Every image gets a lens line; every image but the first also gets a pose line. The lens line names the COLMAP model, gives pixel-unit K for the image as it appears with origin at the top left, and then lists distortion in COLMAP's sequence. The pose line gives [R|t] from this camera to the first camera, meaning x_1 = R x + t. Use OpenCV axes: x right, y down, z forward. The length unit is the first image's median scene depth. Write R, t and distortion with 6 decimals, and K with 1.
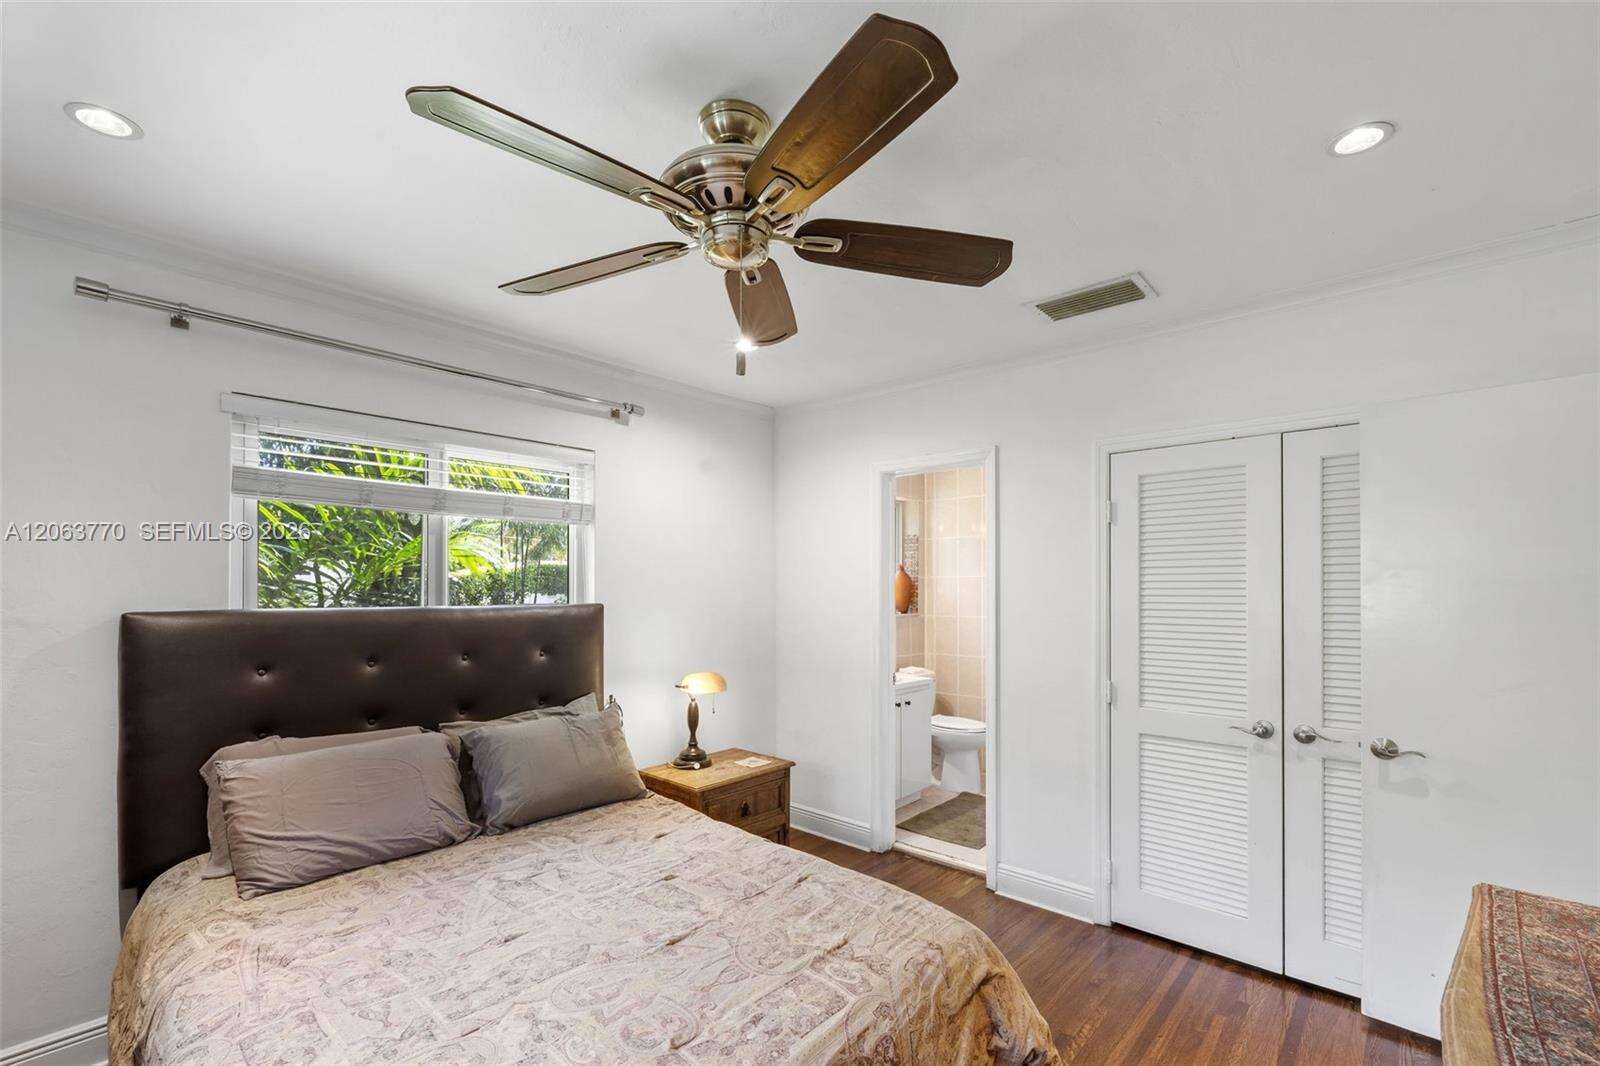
lens RADIAL K [[692.1, 0, 799.5], [0, 692.1, 582.1], [0, 0, 1]] dist [-0.002239, -0.000283]
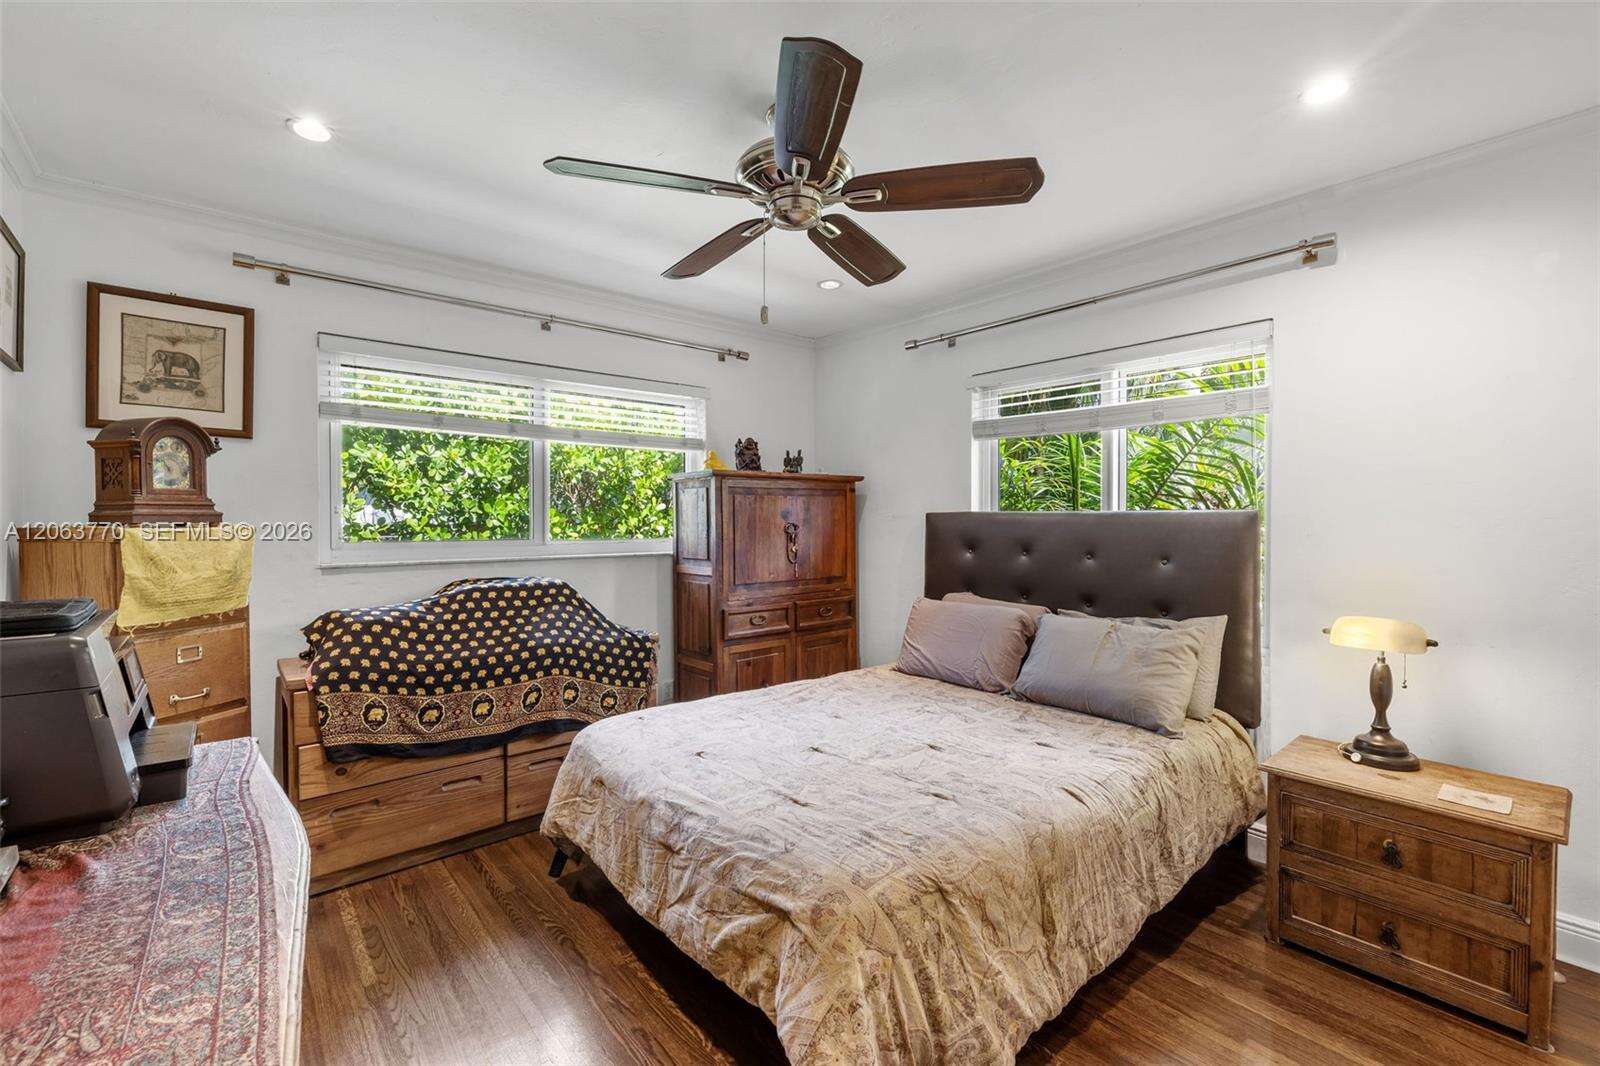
lens RADIAL K [[692.1, 0, 801.5], [0, 692.1, 524.1], [0, 0, 1]] dist [-0.002239, -0.000283]
pose [[-0.136038, 0.008357, -0.990668, 0.685269], [0.007878, 0.999942, 0.007353, 0.044977], [0.990672, -0.006804, -0.136096, 0.693396]]
